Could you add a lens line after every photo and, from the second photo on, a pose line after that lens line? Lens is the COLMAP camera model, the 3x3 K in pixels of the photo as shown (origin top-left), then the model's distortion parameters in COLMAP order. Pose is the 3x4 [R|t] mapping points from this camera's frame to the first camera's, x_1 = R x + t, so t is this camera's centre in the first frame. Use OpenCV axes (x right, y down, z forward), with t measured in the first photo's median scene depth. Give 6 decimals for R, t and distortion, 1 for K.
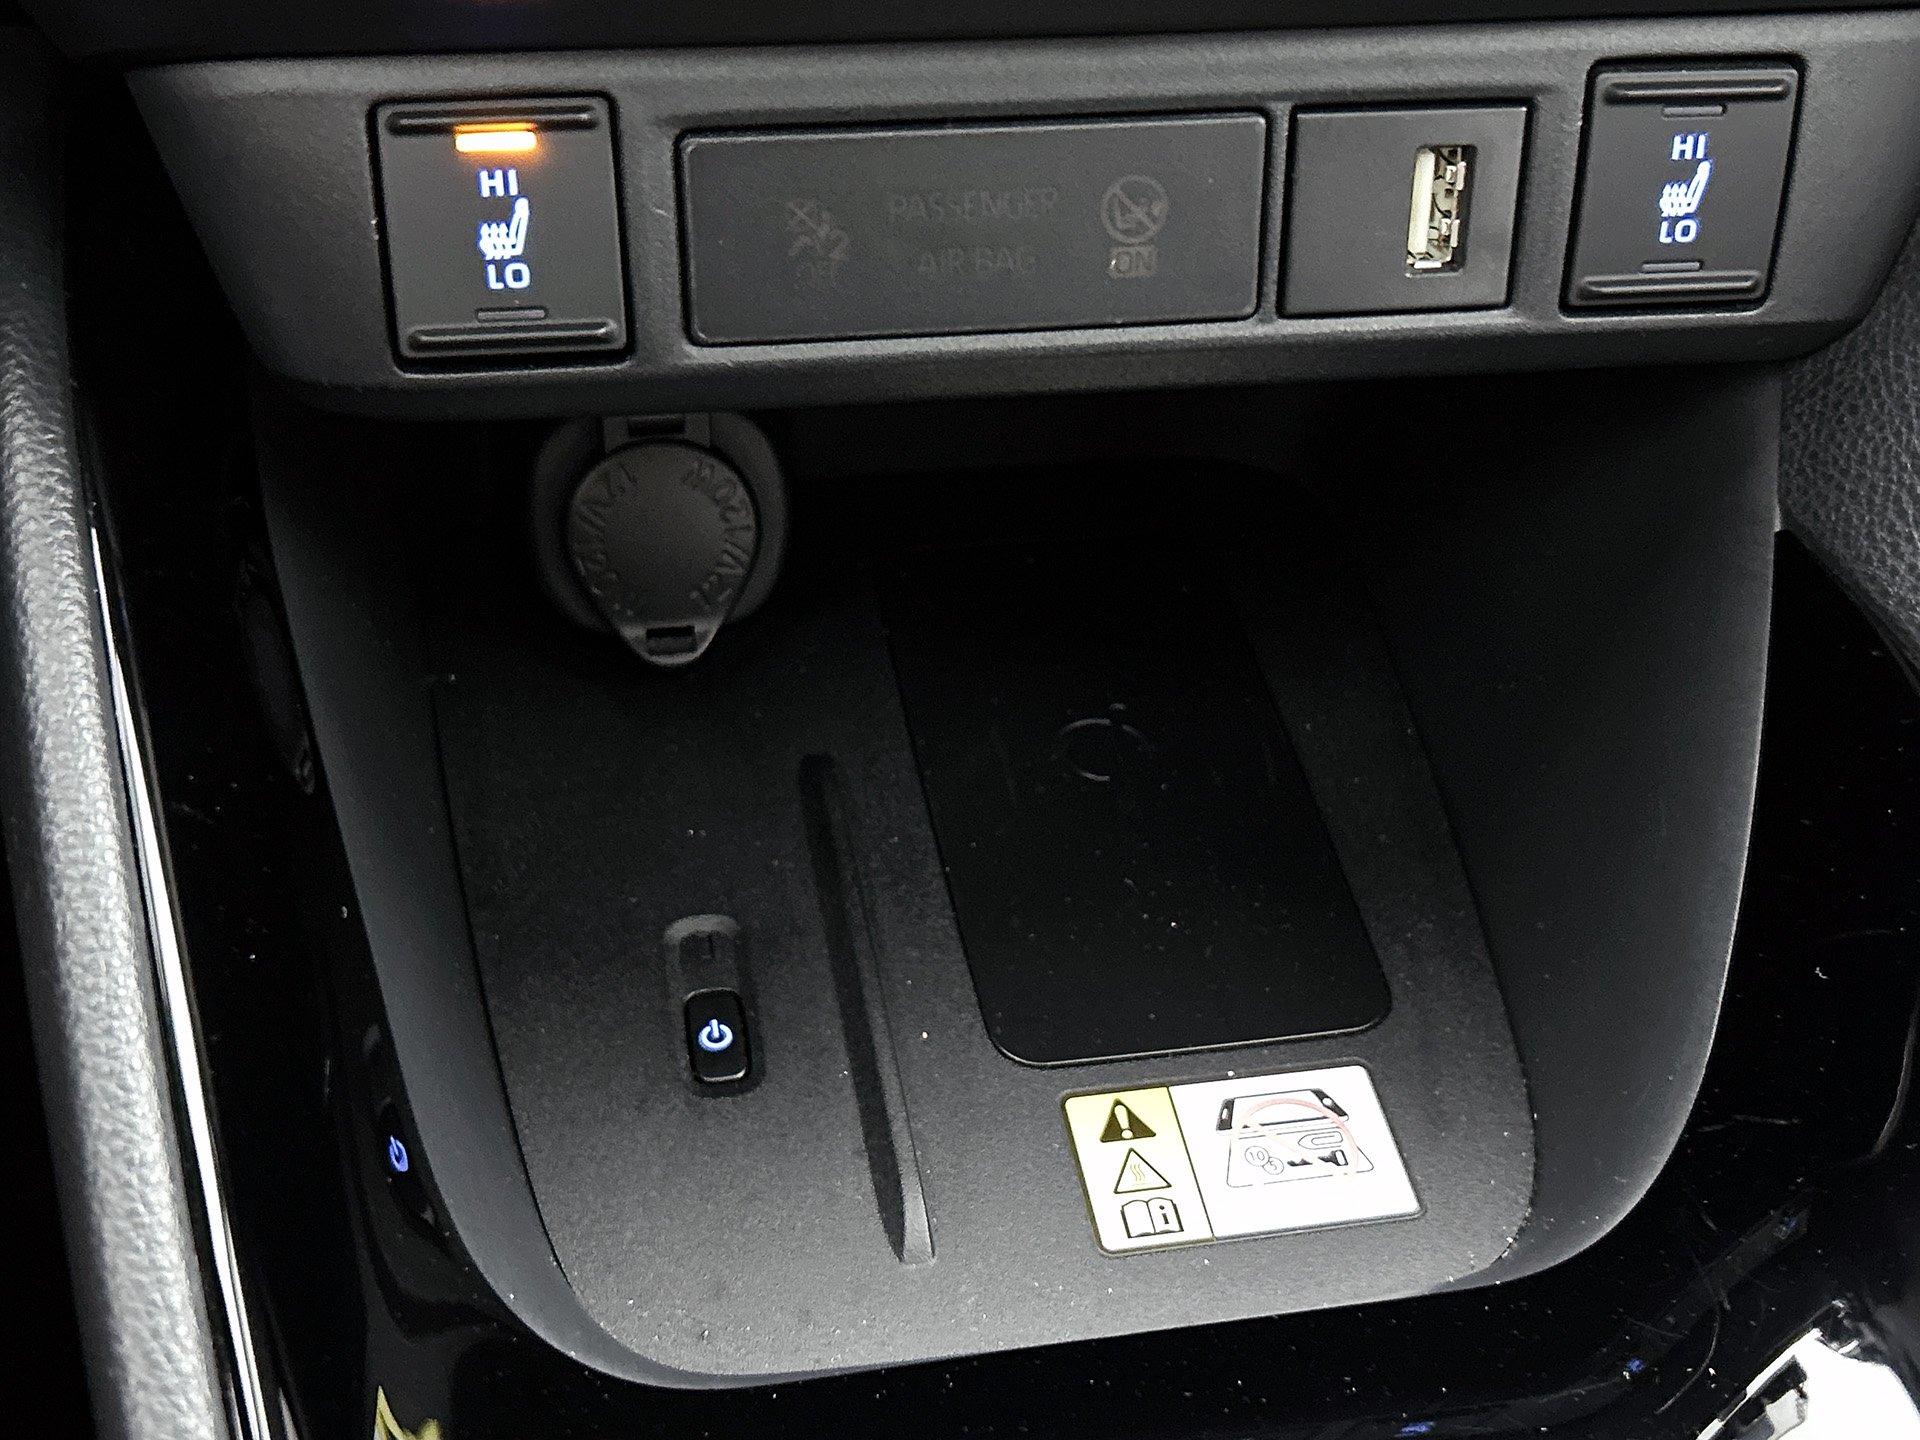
lens RADIAL K [[2360.7, 0, 960.0], [0, 2360.7, 720.0], [0, 0, 1]] dist [0.250519, -1.012284]
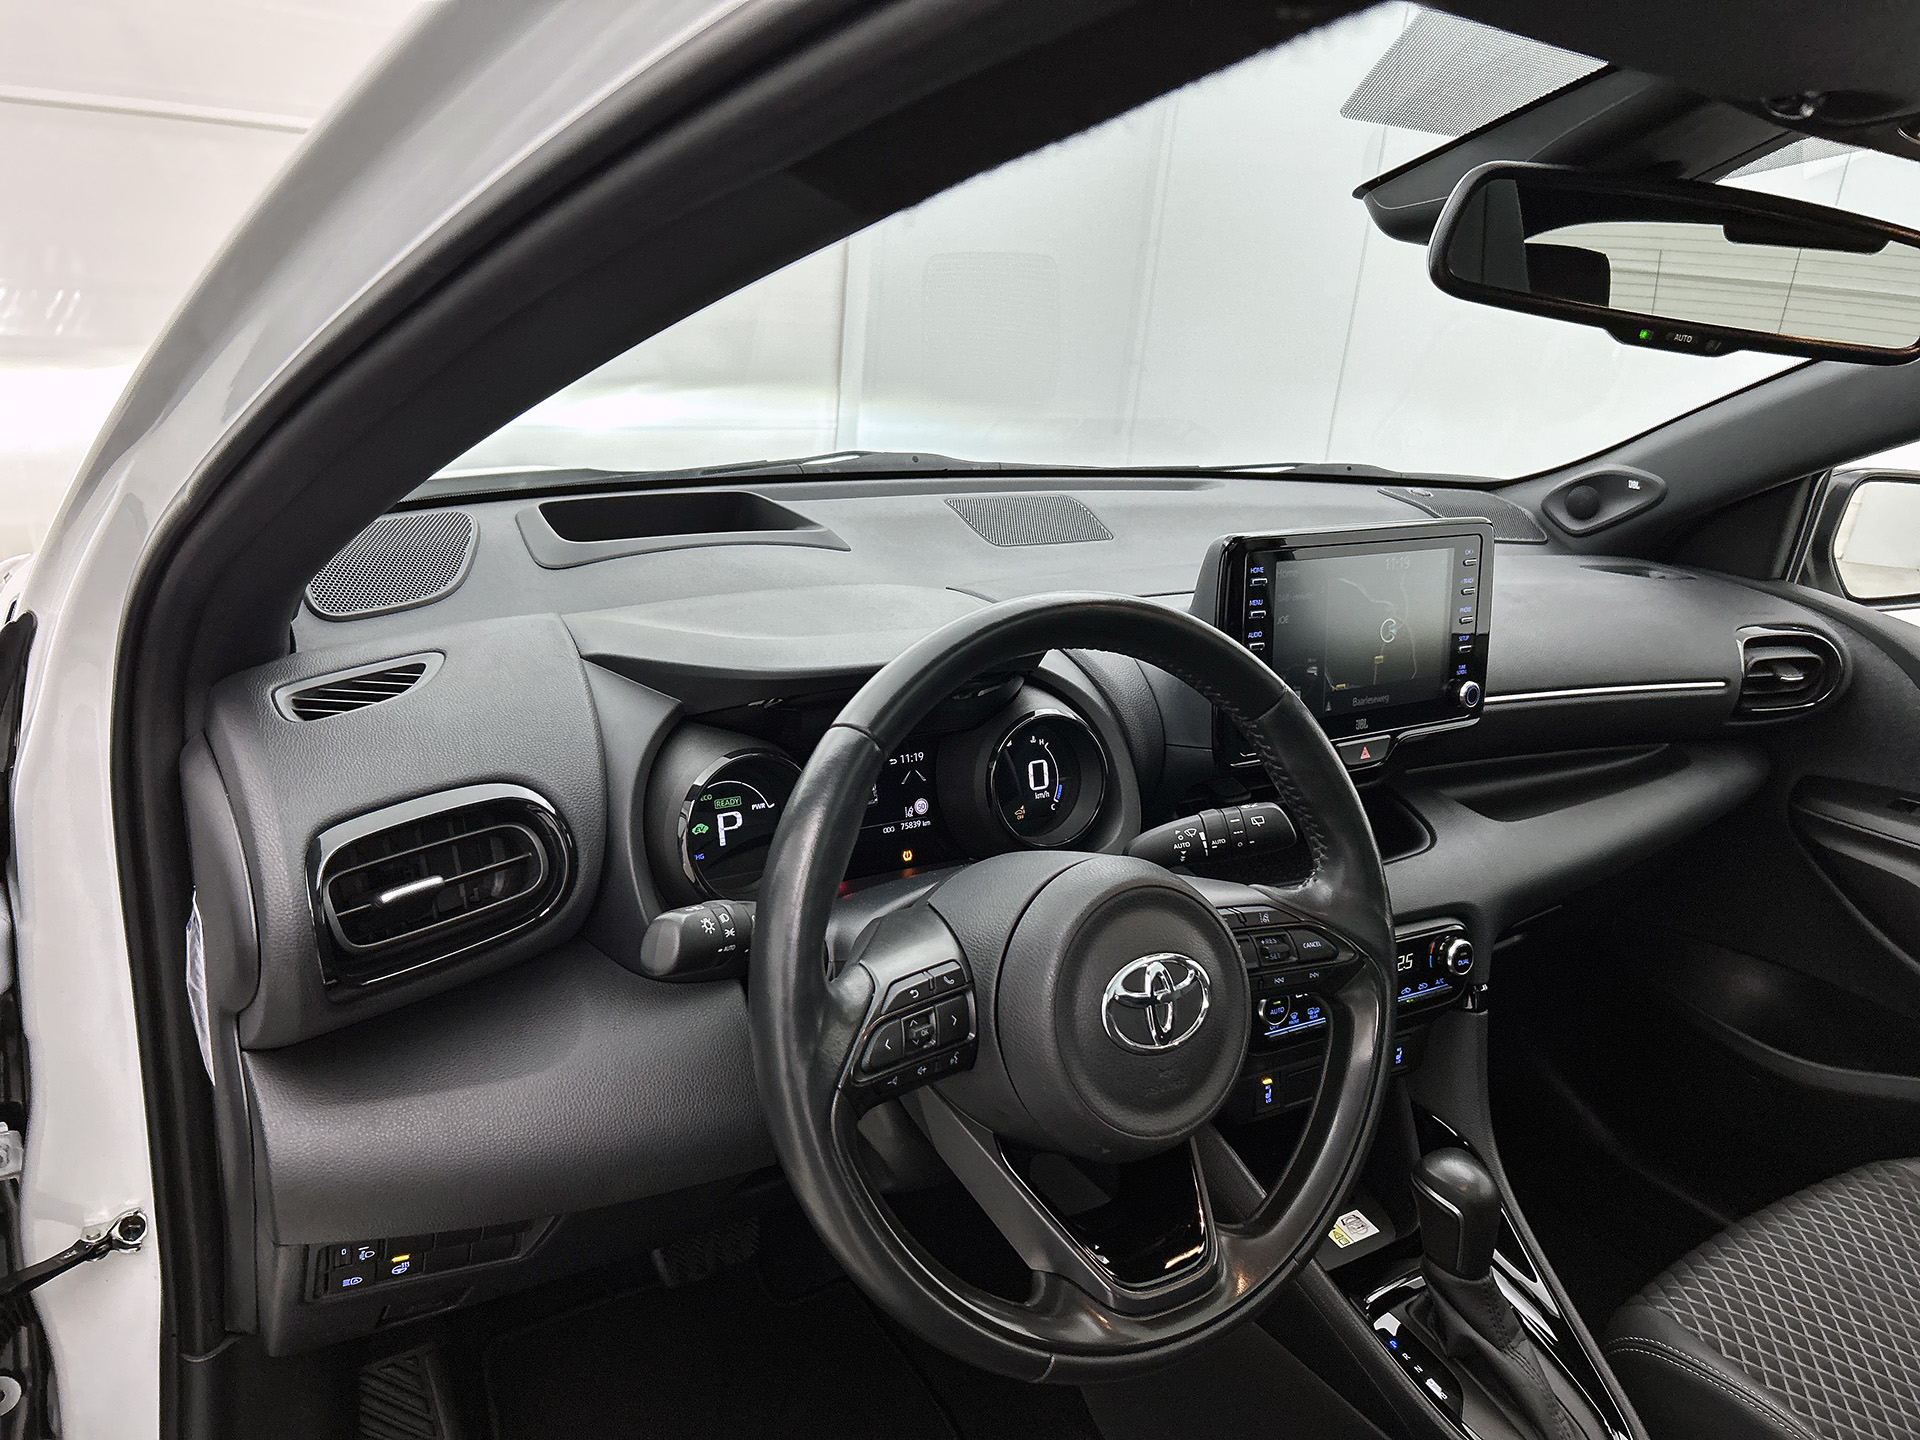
lens RADIAL K [[1486.4, 0, 960.4], [0, 1486.4, 708.3], [0, 0, 1]] dist [0.004250, 0.000574]
pose [[0.928658, -0.066291, 0.364967, -2.351768], [0.158958, 0.960102, -0.230079, -0.405725], [-0.335153, 0.271679, 0.902143, -2.664419]]
